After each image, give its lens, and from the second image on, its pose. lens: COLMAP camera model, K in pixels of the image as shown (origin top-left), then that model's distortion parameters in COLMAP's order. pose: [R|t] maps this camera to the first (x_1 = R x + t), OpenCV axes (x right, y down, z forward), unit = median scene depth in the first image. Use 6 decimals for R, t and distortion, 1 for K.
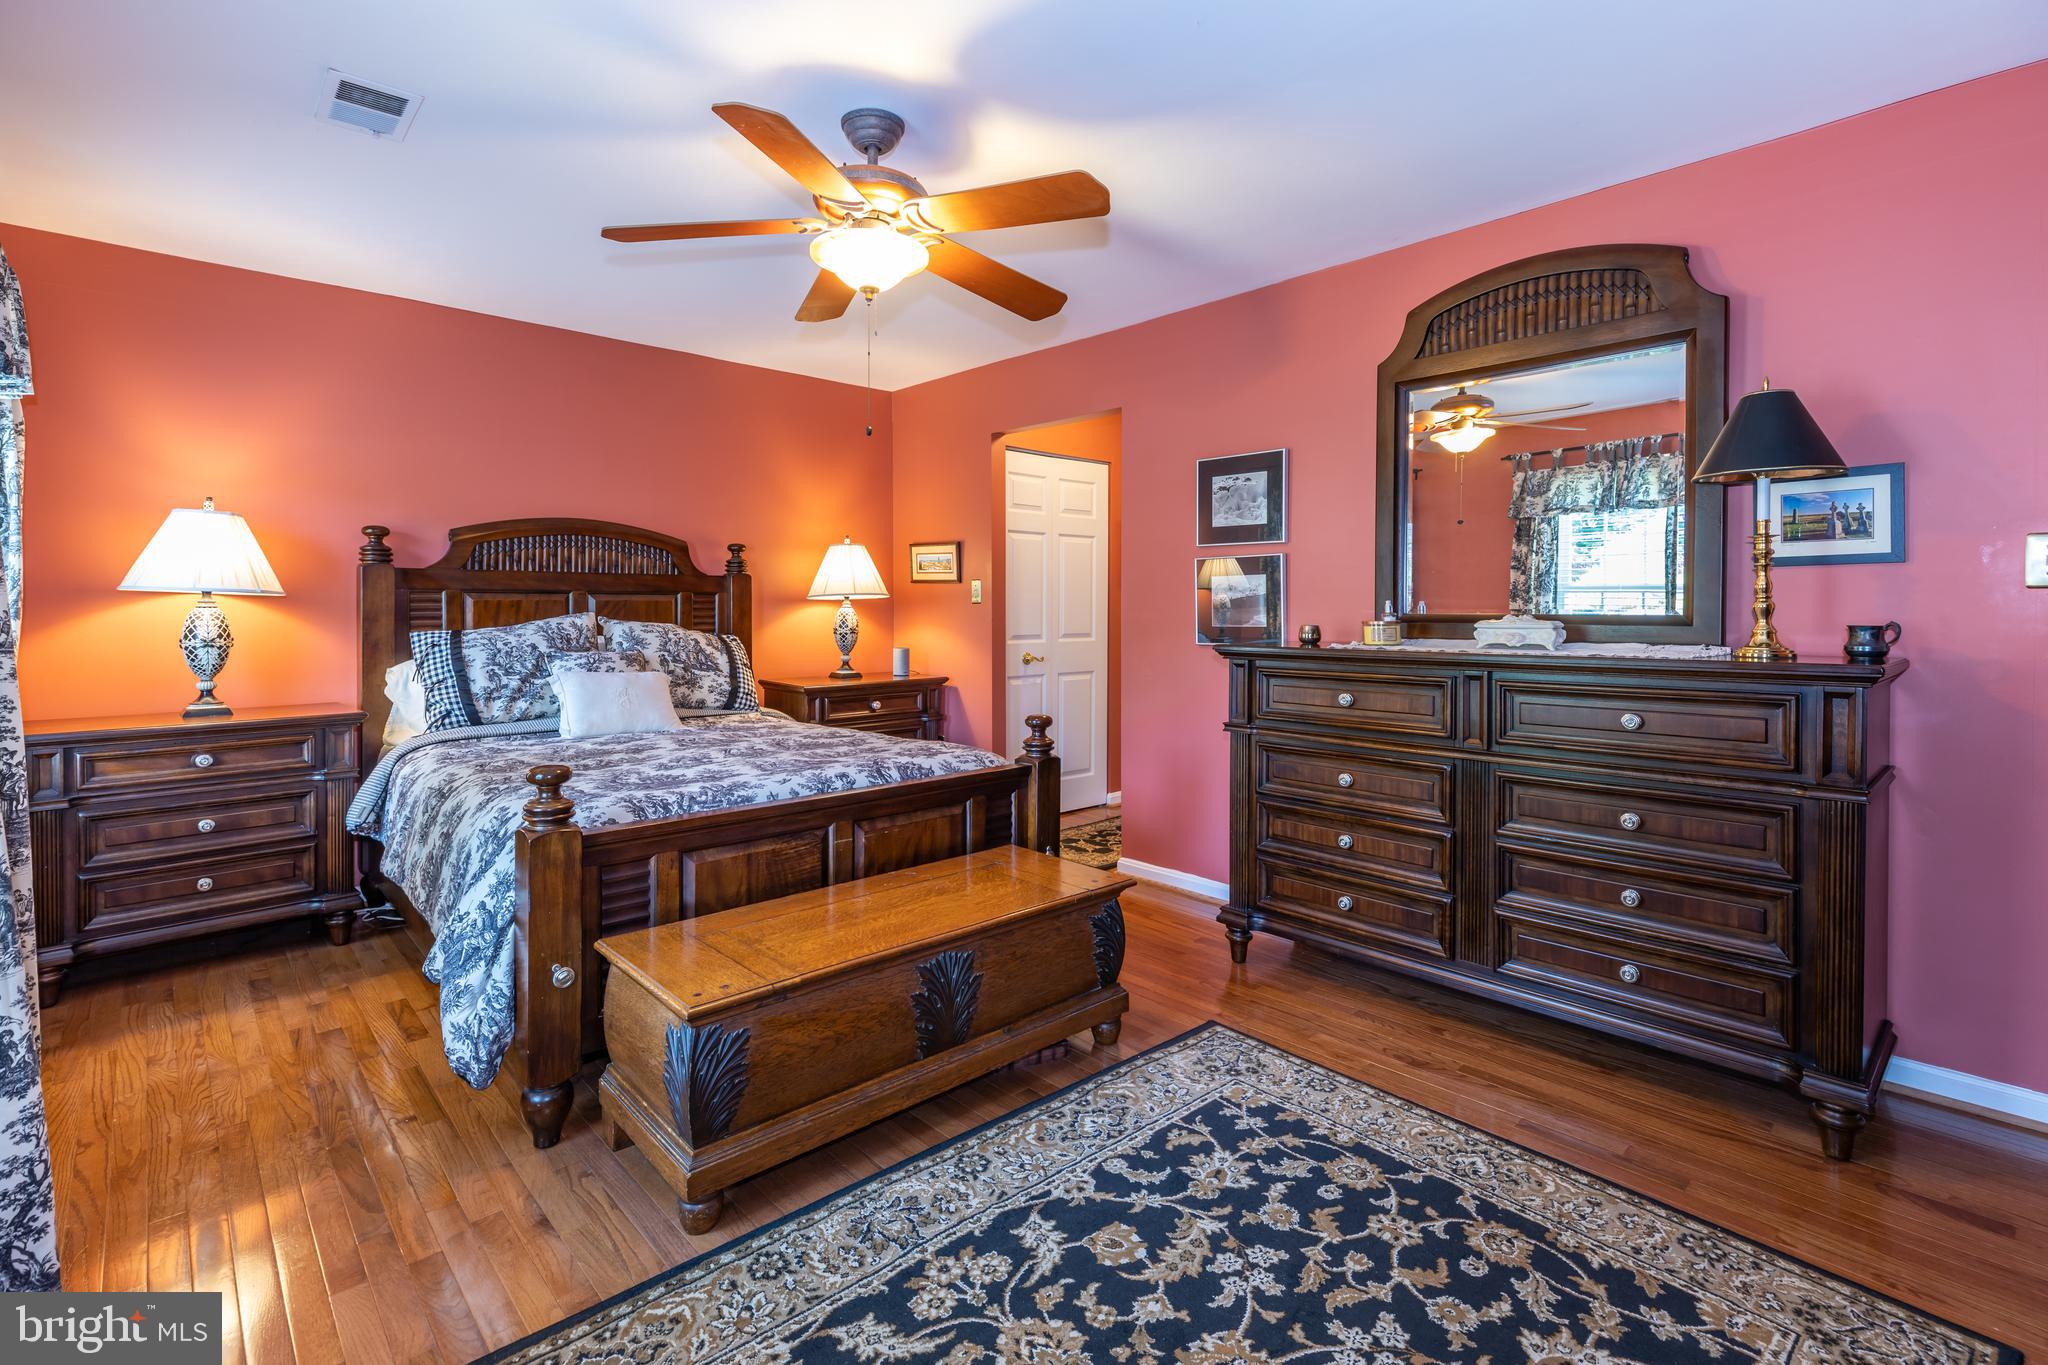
lens RADIAL K [[940.1, 0, 1020.2], [0, 940.1, 604.8], [0, 0, 1]] dist [0.002833, -0.000956]
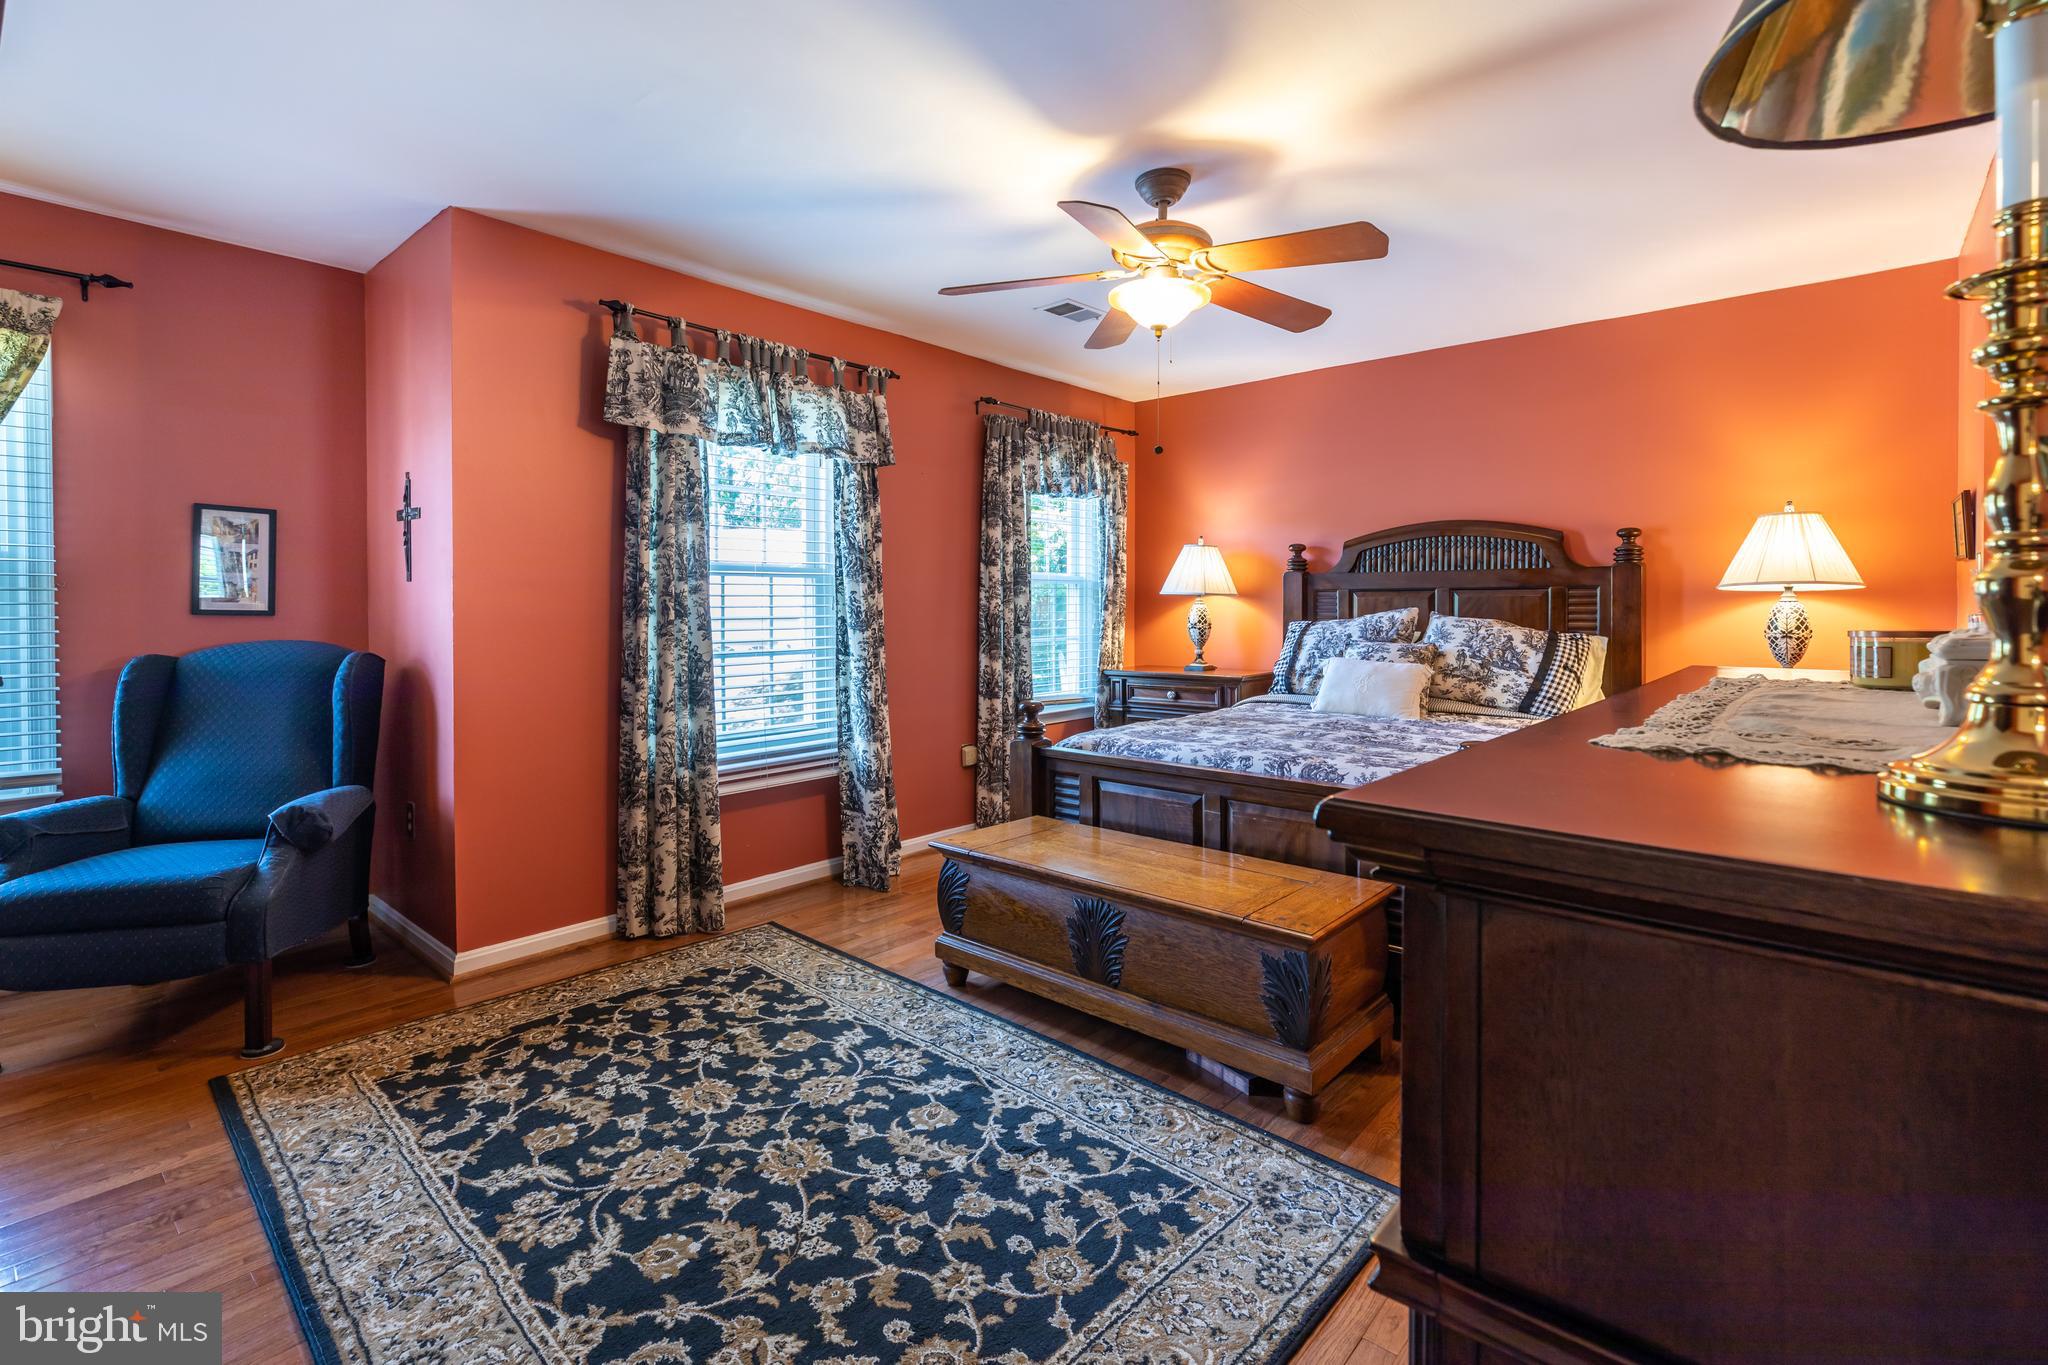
lens RADIAL K [[940.1, 0, 1033.2], [0, 940.1, 617.3], [0, 0, 1]] dist [0.002833, -0.000956]
pose [[0.104267, 0.014138, -0.994449, 1.188928], [0.007494, 0.999859, 0.015001, -0.001434], [0.994521, -0.009017, 0.104146, 0.888605]]
